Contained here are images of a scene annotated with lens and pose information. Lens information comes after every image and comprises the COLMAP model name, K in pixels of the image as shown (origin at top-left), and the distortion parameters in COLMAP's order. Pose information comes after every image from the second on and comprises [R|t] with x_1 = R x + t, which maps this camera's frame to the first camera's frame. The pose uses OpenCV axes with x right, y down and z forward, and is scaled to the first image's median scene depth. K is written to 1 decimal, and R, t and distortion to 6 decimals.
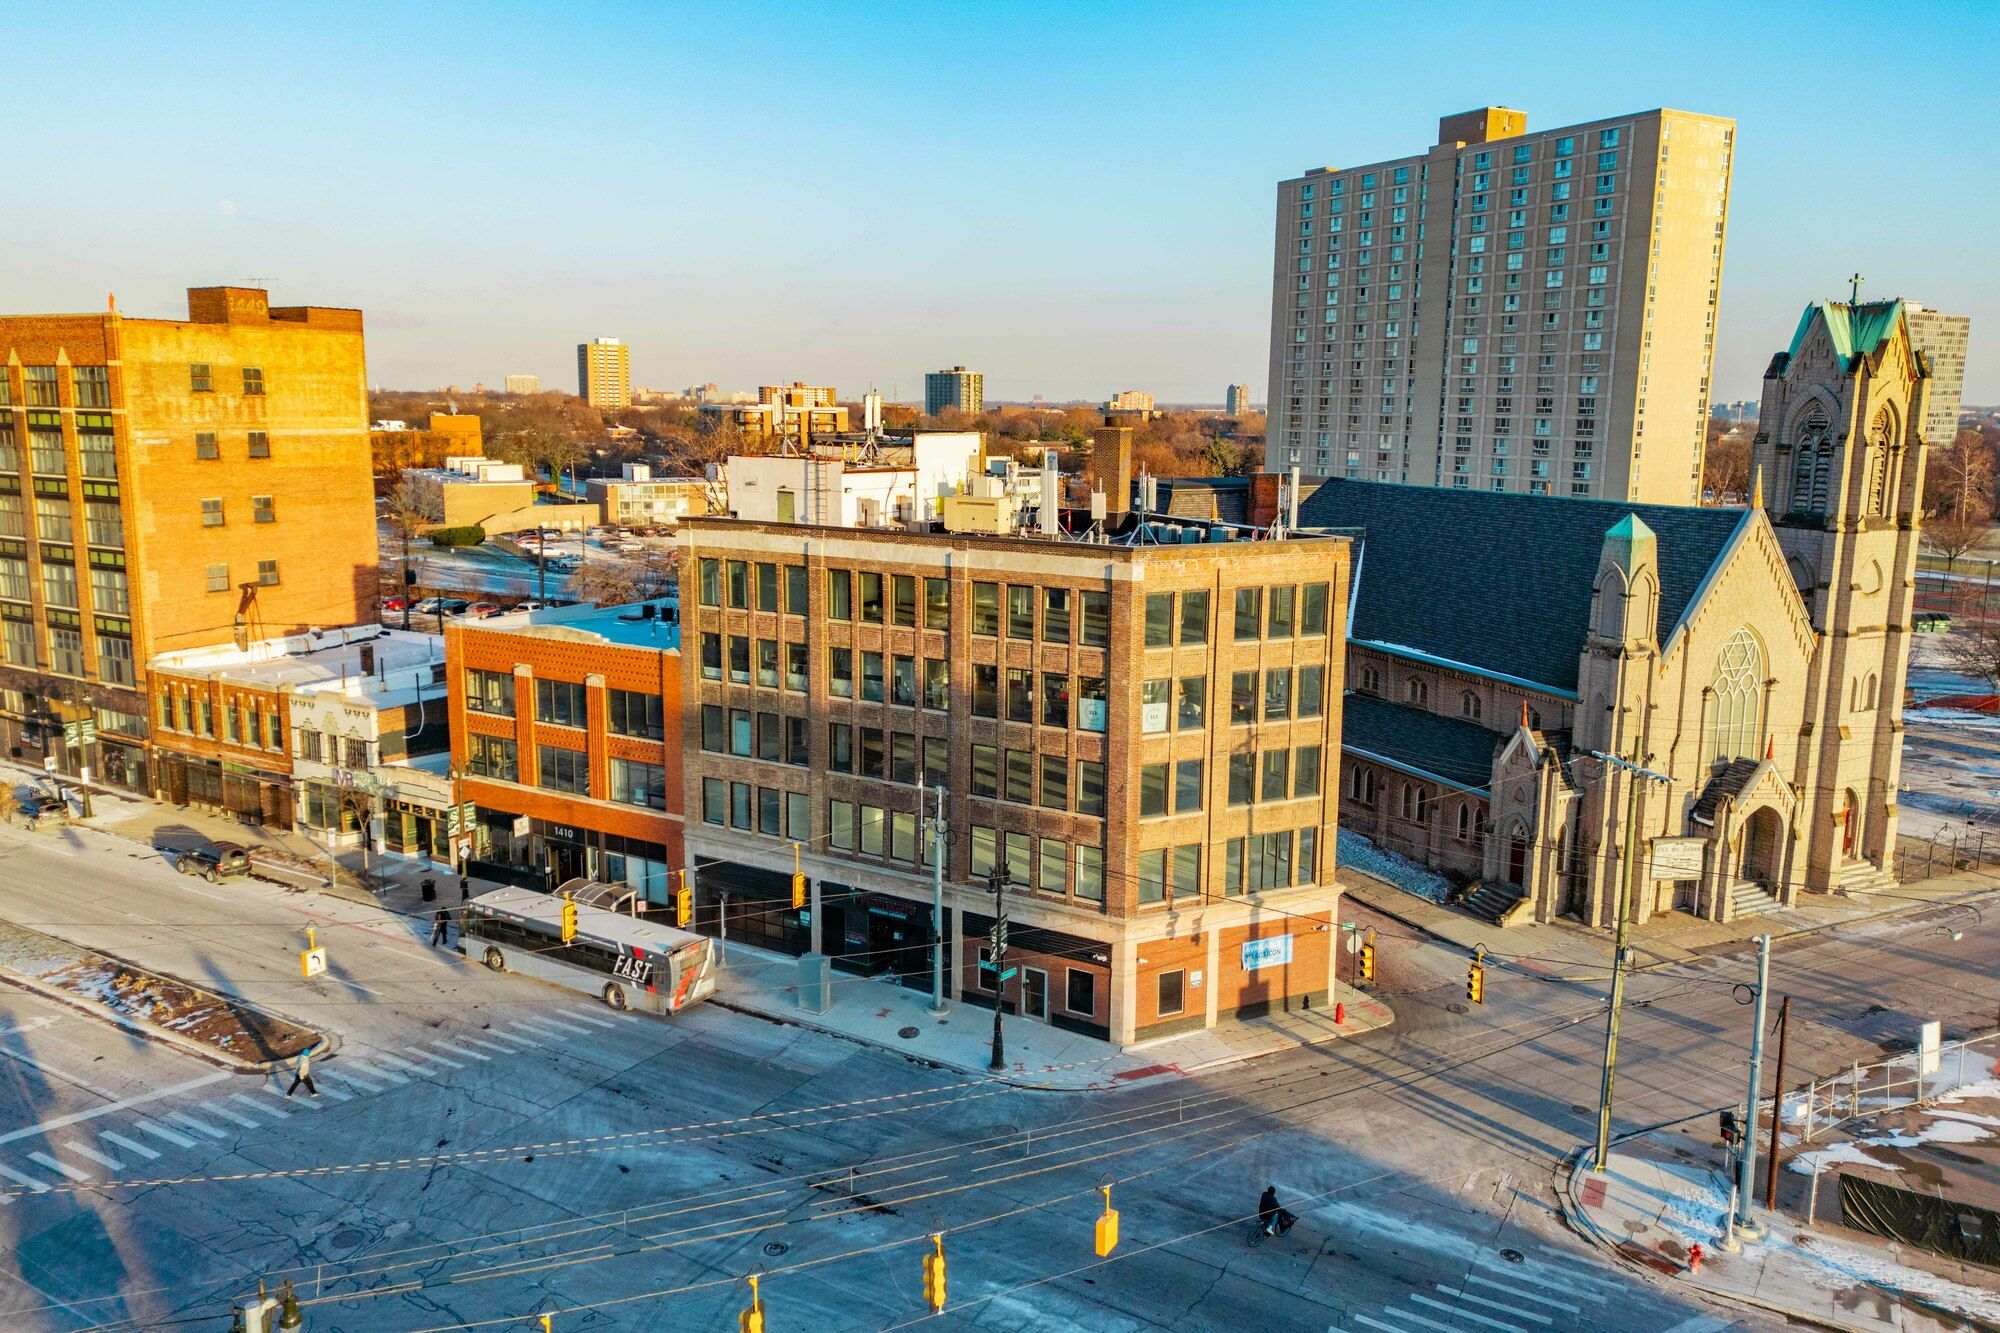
lens RADIAL K [[1425.5, 0, 1000.3], [0, 1425.5, 620.3], [0, 0, 1]] dist [0.070433, -0.059570]
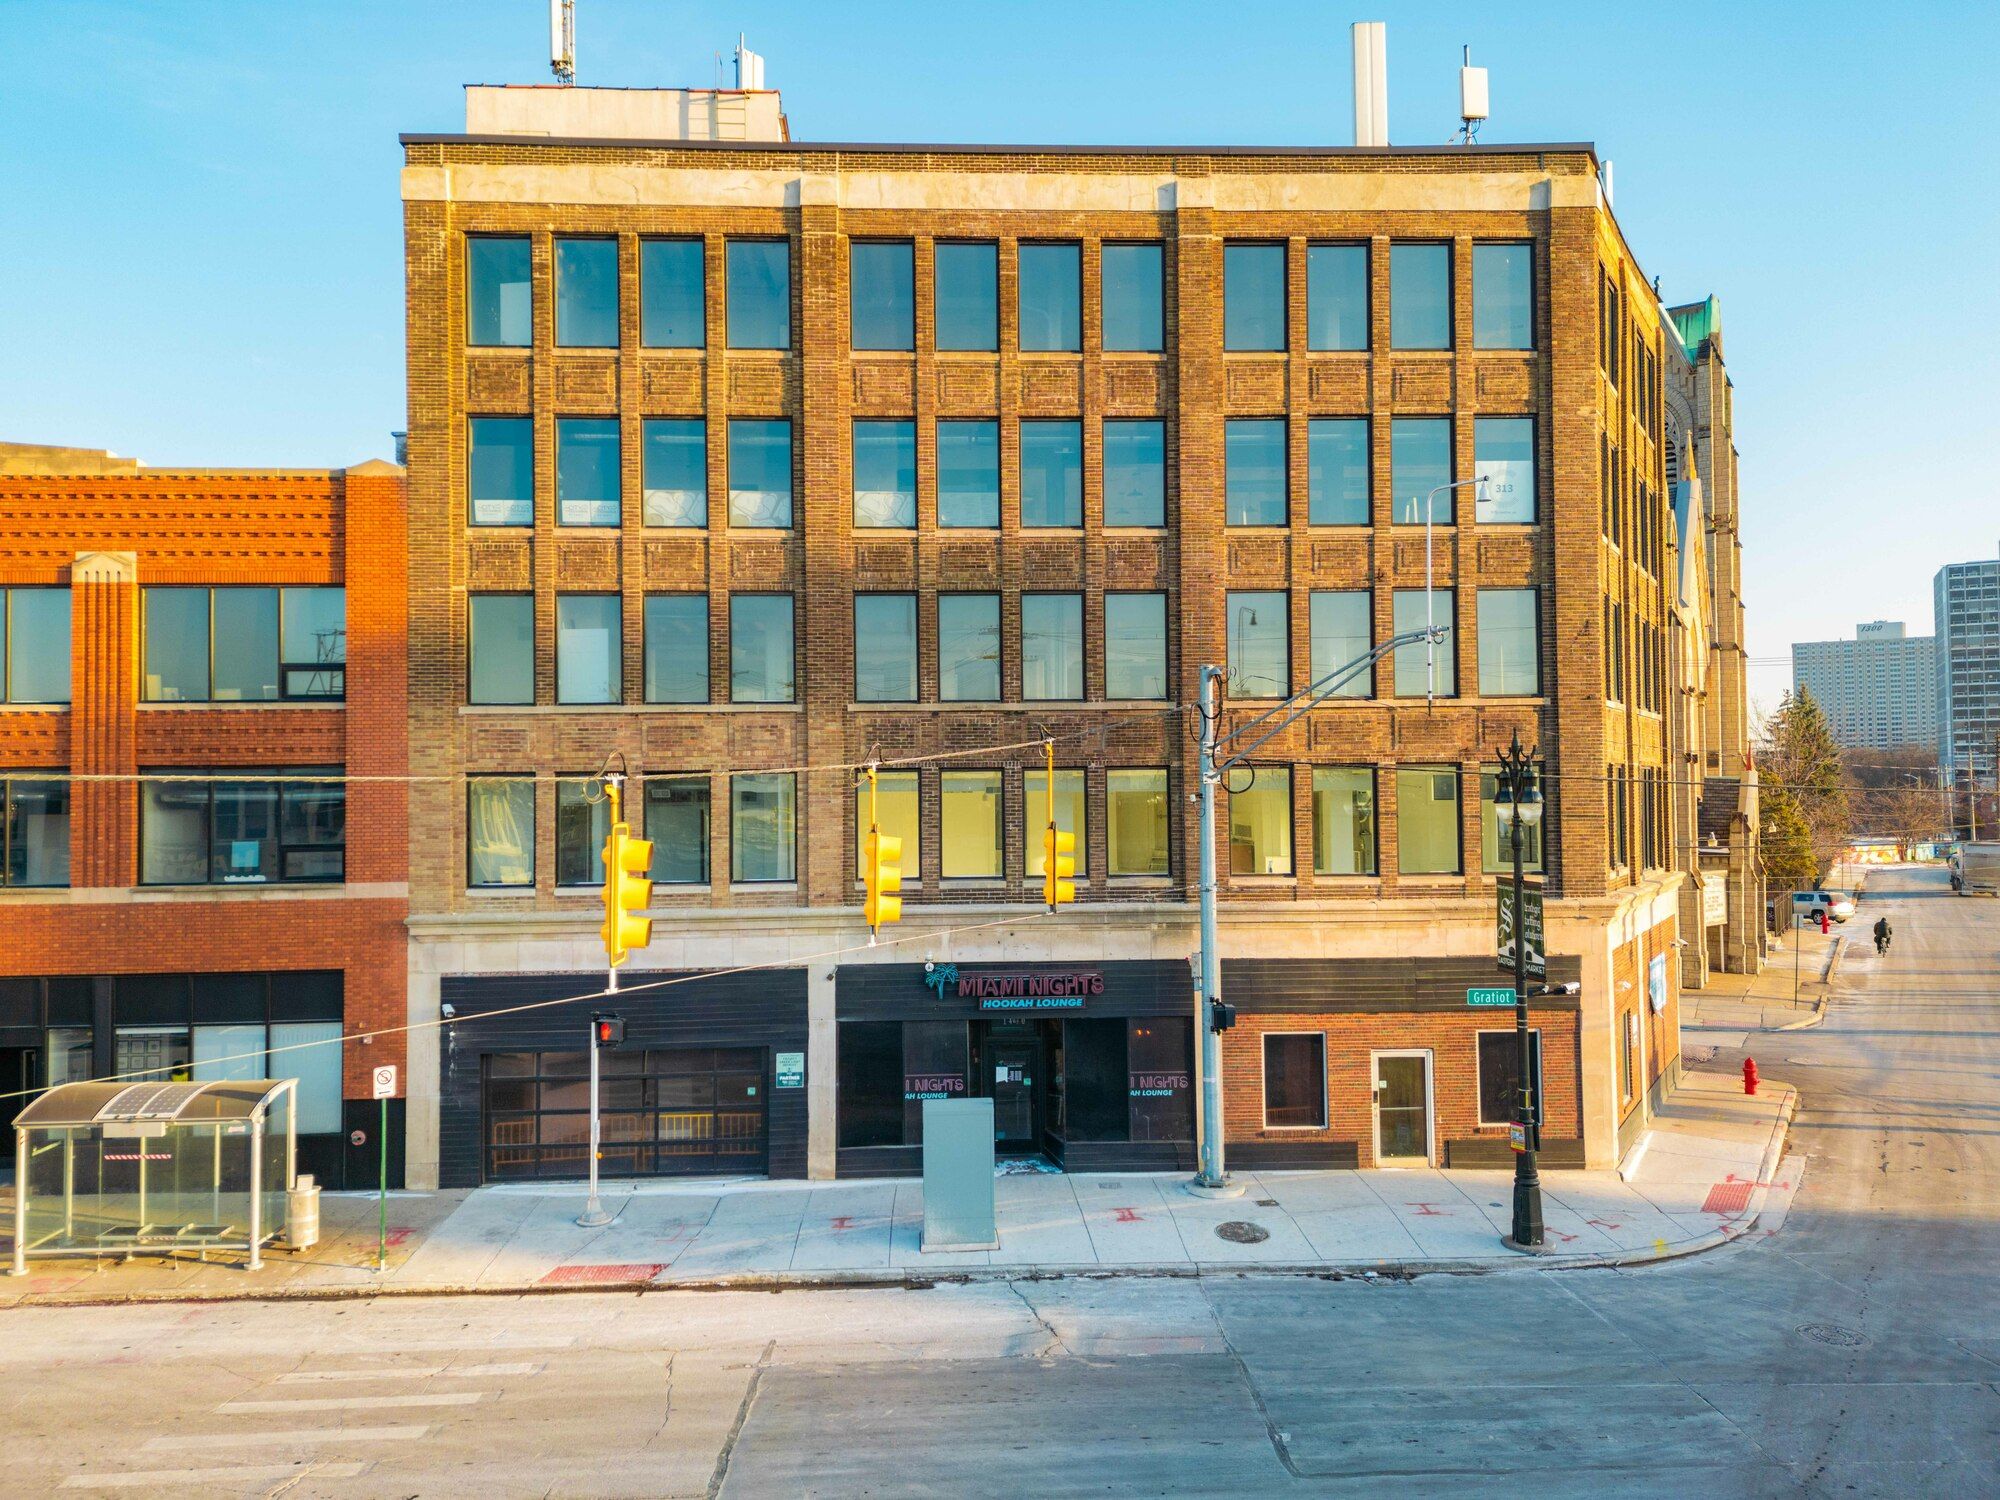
lens RADIAL K [[1391.2, 0, 990.3], [0, 1391.2, 772.7], [0, 0, 1]] dist [0.060175, -0.041346]
pose [[0.842510, -0.005768, 0.538651, -0.324054], [0.102816, 0.983282, -0.150287, 0.200685], [-0.528778, 0.182000, 0.829017, 0.647379]]
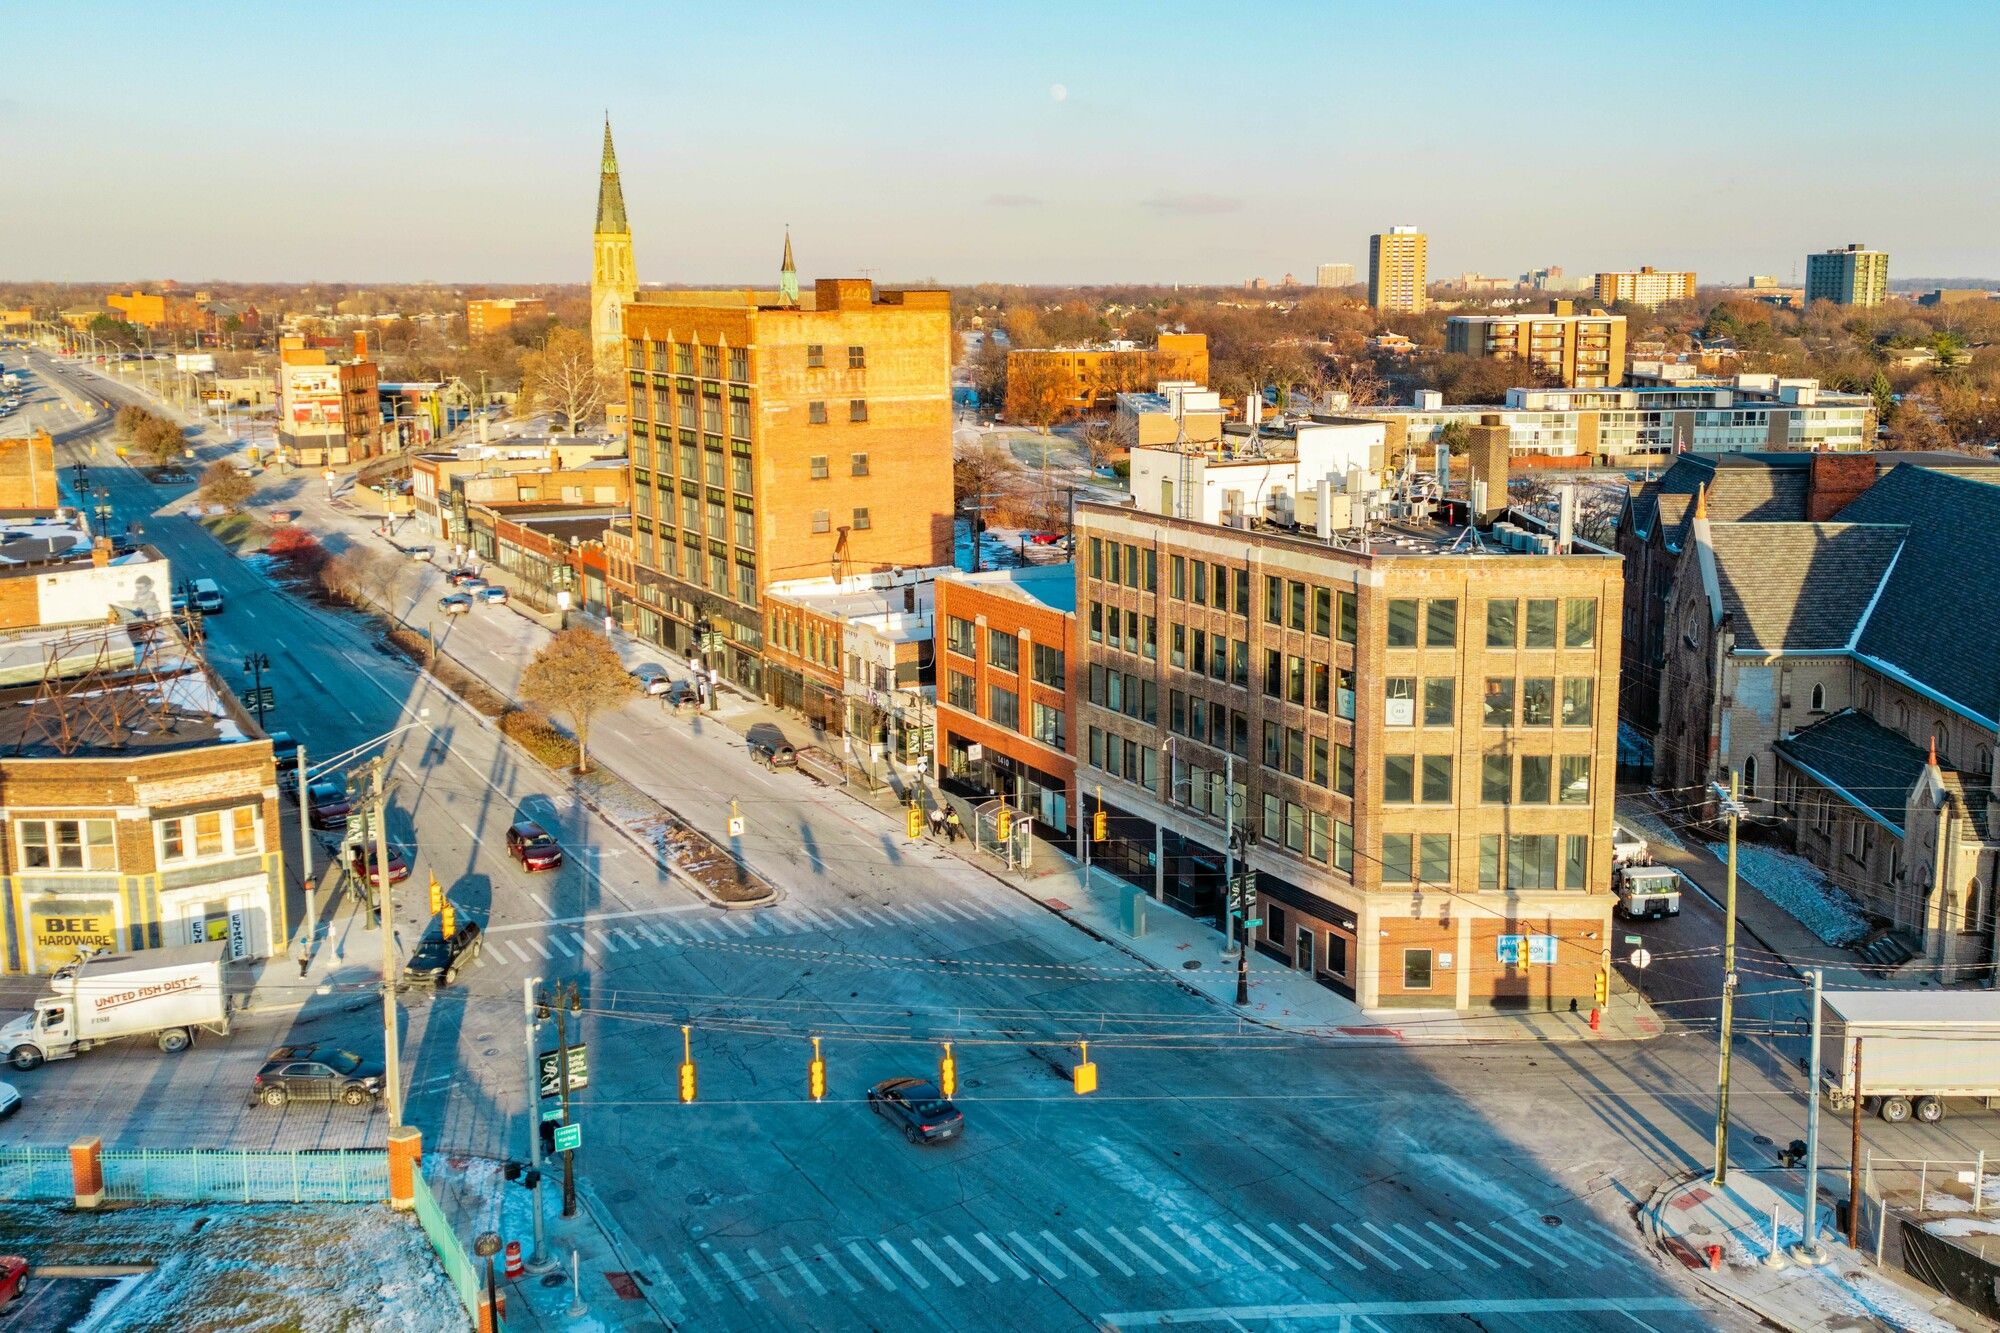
lens RADIAL K [[1710.6, 0, 1076.9], [0, 1710.6, 546.5], [0, 0, 1]] dist [0.100234, -0.121011]
pose [[0.893567, 0.054279, -0.445636, 0.426138], [-0.055653, 0.998400, 0.010014, -0.052396], [0.445467, 0.015853, 0.895158, -0.264408]]
